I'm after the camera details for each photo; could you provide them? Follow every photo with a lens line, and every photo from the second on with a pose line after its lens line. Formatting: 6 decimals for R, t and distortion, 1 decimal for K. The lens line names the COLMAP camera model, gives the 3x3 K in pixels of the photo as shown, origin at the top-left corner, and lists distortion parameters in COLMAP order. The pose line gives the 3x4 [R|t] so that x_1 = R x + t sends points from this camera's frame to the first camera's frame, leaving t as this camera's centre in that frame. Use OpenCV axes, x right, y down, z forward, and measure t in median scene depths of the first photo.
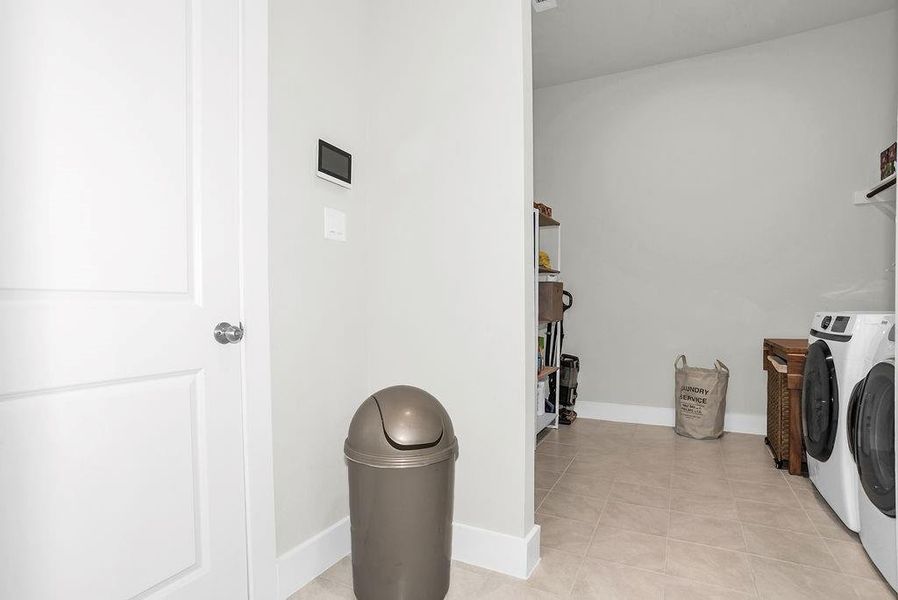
lens RADIAL K [[463.1, 0, 448.6], [0, 463.1, 306.9], [0, 0, 1]] dist [-0.101414, 0.067547]
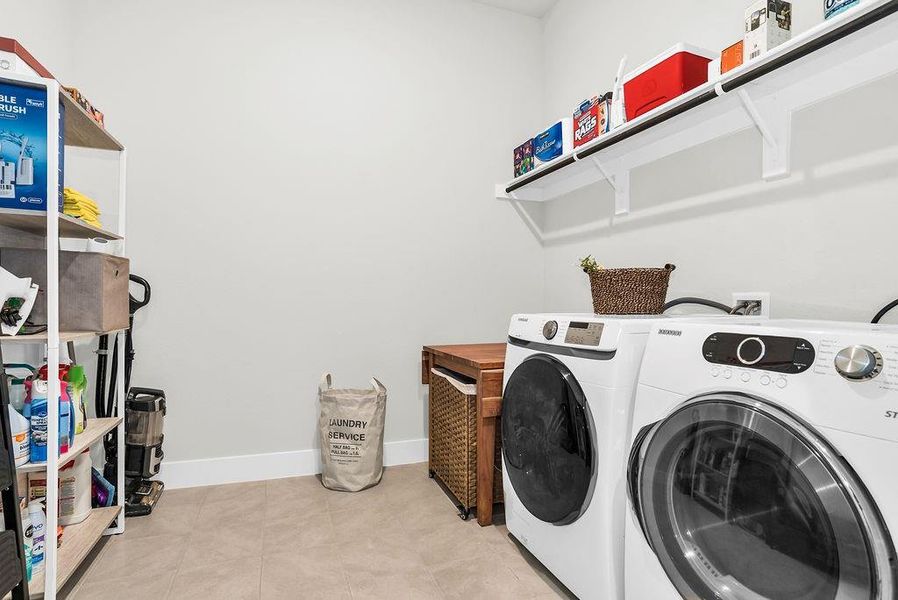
lens RADIAL K [[463.1, 0, 448.6], [0, 463.1, 306.9], [0, 0, 1]] dist [-0.101414, 0.067547]
pose [[0.667033, -0.000226, 0.745028, 0.114579], [-0.005759, 0.999969, 0.005459, -0.003615], [-0.745006, -0.007932, 0.667010, 0.405046]]
